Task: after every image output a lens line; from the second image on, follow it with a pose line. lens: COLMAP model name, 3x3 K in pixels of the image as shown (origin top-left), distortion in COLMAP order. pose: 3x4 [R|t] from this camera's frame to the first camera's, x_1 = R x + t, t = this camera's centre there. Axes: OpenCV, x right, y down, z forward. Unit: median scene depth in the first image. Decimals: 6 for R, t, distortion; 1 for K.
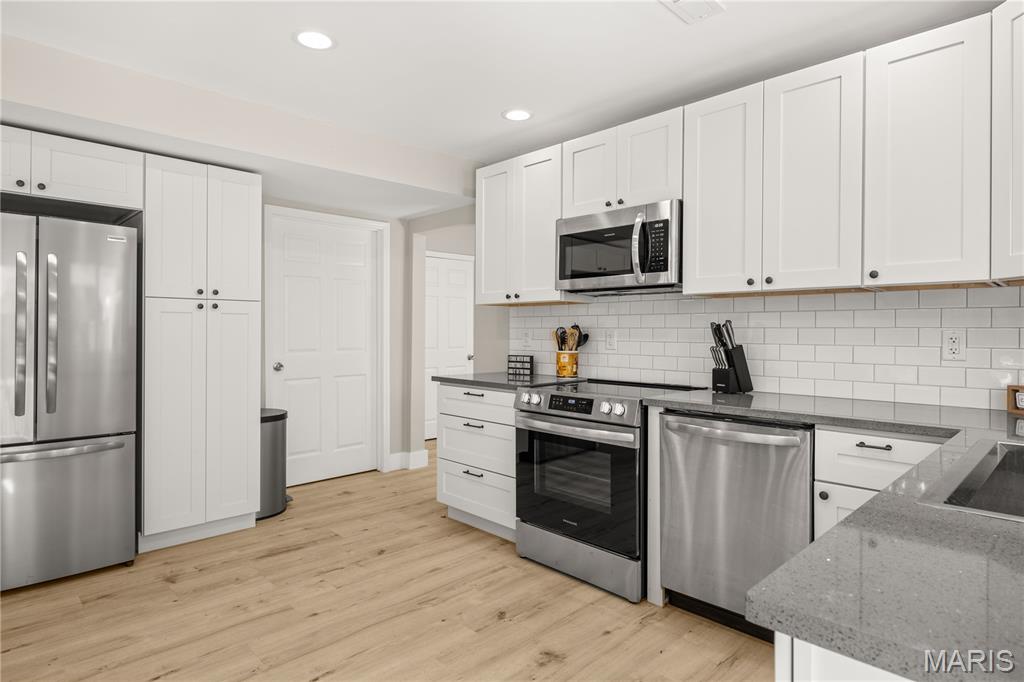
lens RADIAL K [[563.3, 0, 508.9], [0, 563.3, 335.0], [0, 0, 1]] dist [-0.003918, 0.001300]
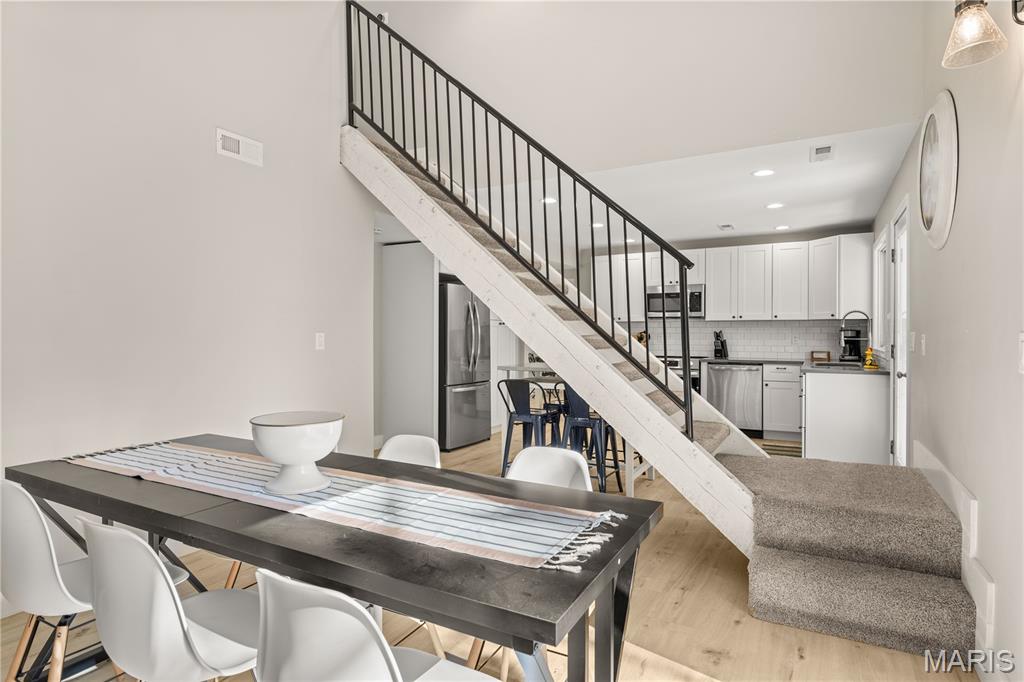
lens RADIAL K [[544.1, 0, 506.6], [0, 544.1, 334.5], [0, 0, 1]] dist [-0.000198, -0.003514]
pose [[0.963468, -0.007303, 0.267724, -1.267296], [0.006489, 0.999971, 0.003925, -0.023148], [-0.267745, -0.002044, 0.963488, -1.197410]]
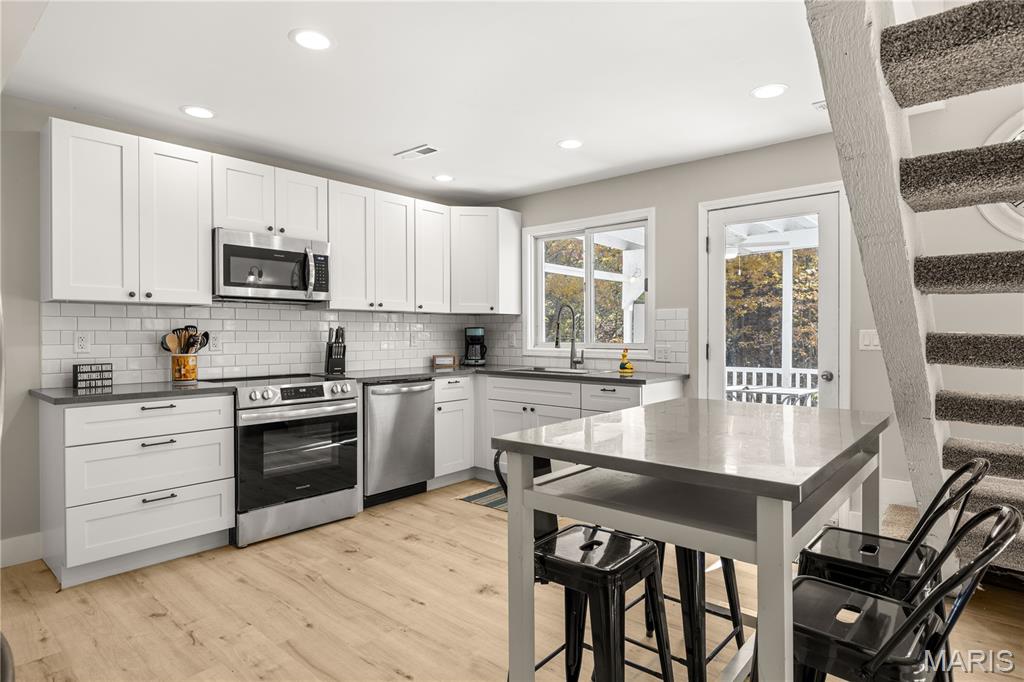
lens RADIAL K [[563.3, 0, 513.0], [0, 563.3, 338.2], [0, 0, 1]] dist [-0.003918, 0.001300]
pose [[-0.074986, -0.008584, 0.997148, -1.186424], [0.009547, 0.999911, 0.009326, -0.004449], [-0.997139, 0.010219, -0.074897, 0.635967]]
